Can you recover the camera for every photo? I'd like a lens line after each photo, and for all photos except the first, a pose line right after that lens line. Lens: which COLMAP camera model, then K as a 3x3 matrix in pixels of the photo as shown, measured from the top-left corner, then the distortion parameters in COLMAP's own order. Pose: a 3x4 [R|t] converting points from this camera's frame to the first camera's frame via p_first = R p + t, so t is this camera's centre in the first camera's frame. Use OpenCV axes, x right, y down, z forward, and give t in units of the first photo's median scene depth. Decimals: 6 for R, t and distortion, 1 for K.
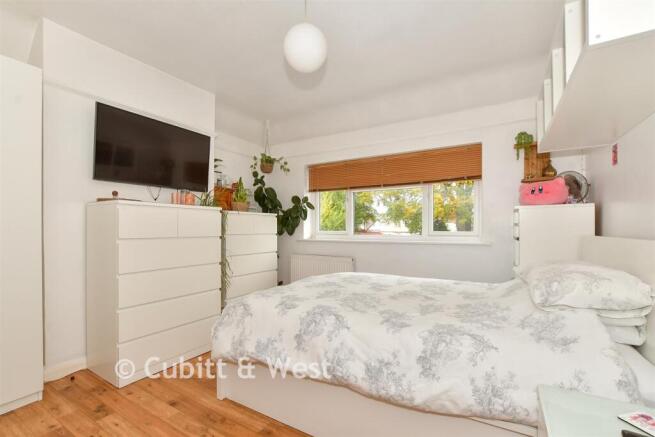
lens RADIAL K [[290.0, 0, 327.7], [0, 290.0, 223.2], [0, 0, 1]] dist [-0.013123, -0.000415]
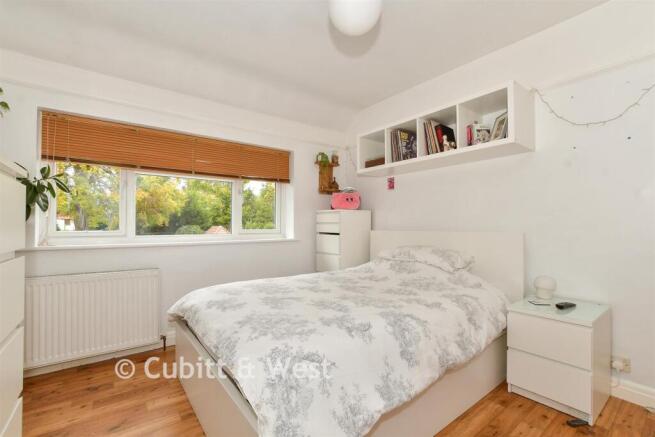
lens RADIAL K [[290.0, 0, 327.2], [0, 290.0, 220.8], [0, 0, 1]] dist [-0.013123, -0.000415]
pose [[0.376493, 0.015695, 0.926286, -0.643342], [-0.012091, 0.999855, -0.012027, 0.010760], [-0.926340, -0.006671, 0.376628, 0.586937]]
